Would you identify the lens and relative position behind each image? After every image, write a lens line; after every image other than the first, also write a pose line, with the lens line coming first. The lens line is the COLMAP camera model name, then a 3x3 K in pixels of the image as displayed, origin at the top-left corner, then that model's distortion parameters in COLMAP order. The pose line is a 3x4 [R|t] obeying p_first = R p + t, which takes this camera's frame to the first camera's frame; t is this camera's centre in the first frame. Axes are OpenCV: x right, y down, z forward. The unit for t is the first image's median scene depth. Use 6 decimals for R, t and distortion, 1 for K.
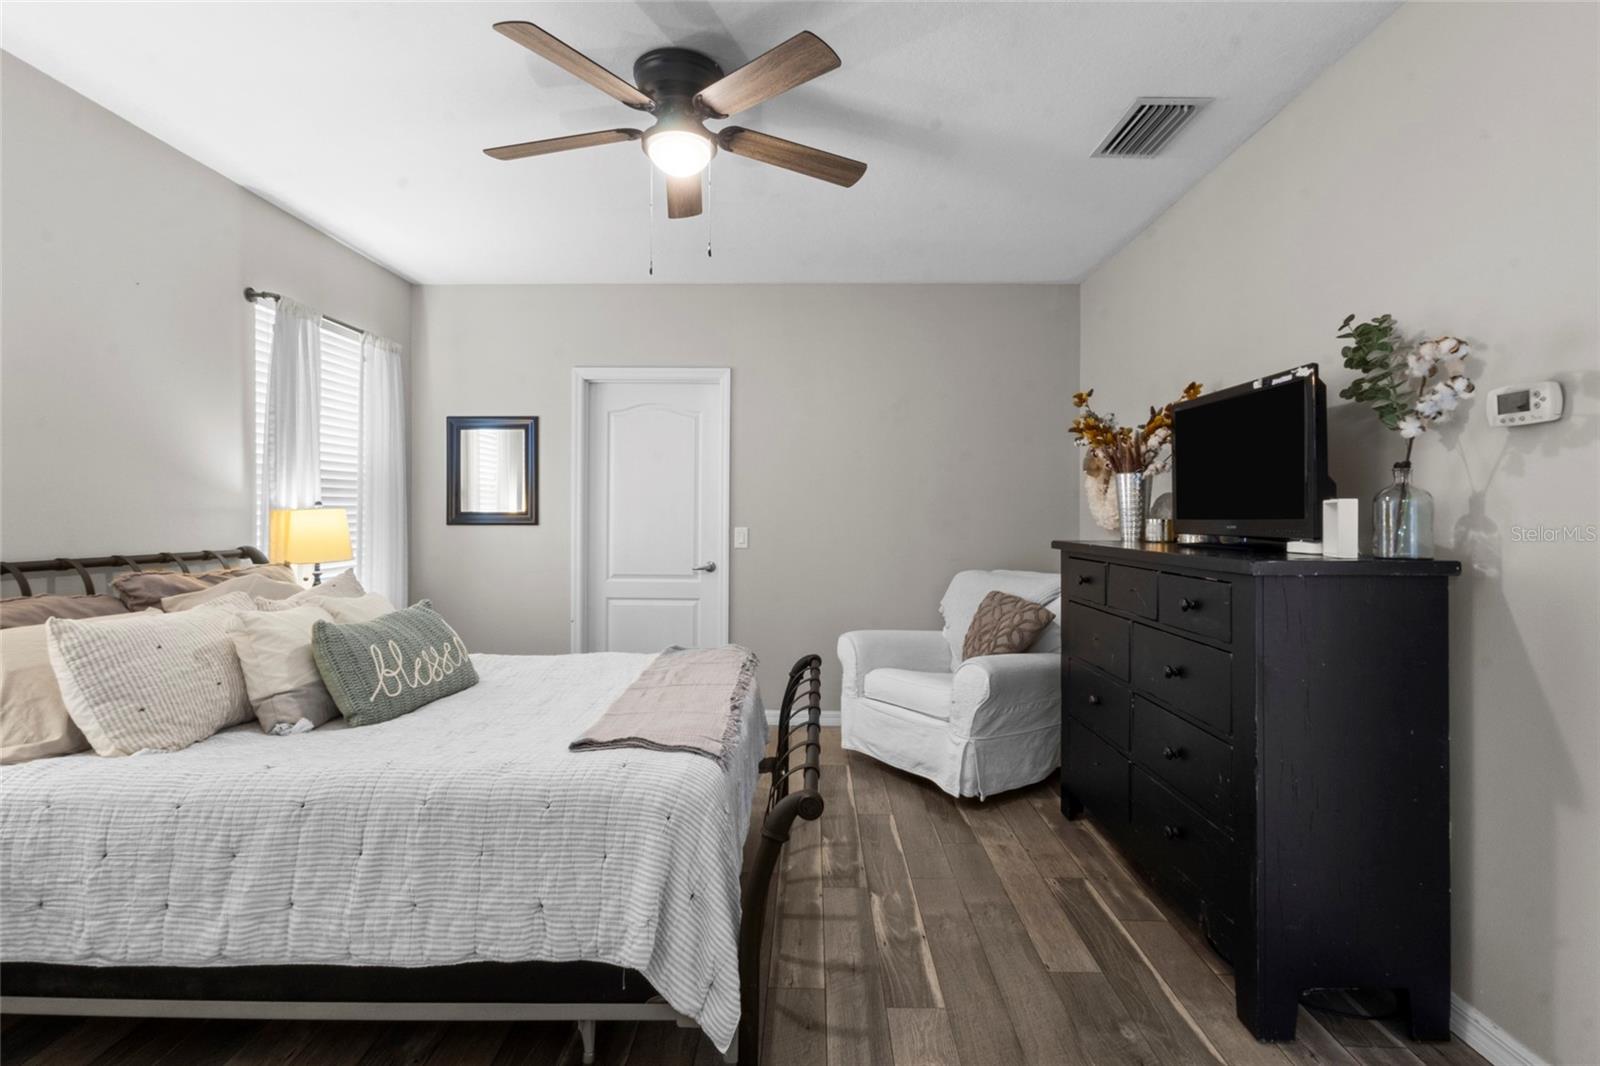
lens RADIAL K [[741.3, 0, 799.7], [0, 741.3, 523.0], [0, 0, 1]] dist [-0.000199, 0.003598]
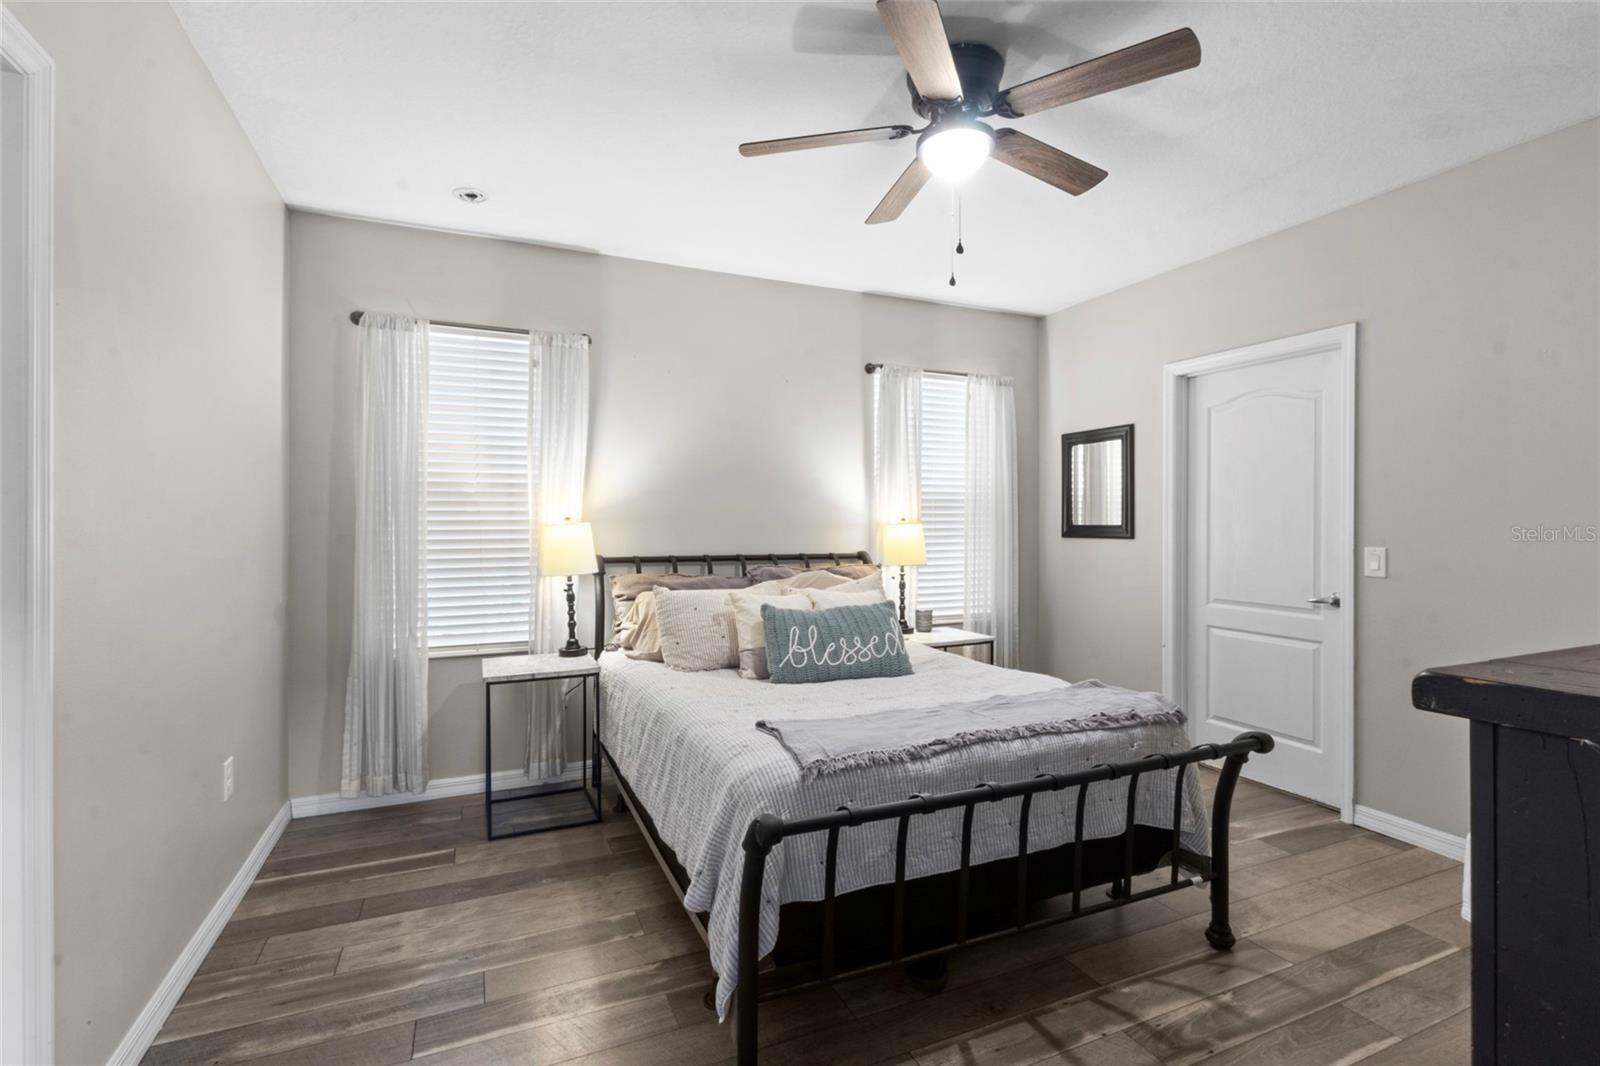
lens RADIAL K [[741.3, 0, 803.9], [0, 741.3, 527.2], [0, 0, 1]] dist [-0.000199, 0.003598]
pose [[0.427912, 0.002434, -0.903817, 0.435383], [-0.008847, 0.999960, -0.001496, -0.009397], [0.903777, 0.008637, 0.427917, 0.294626]]
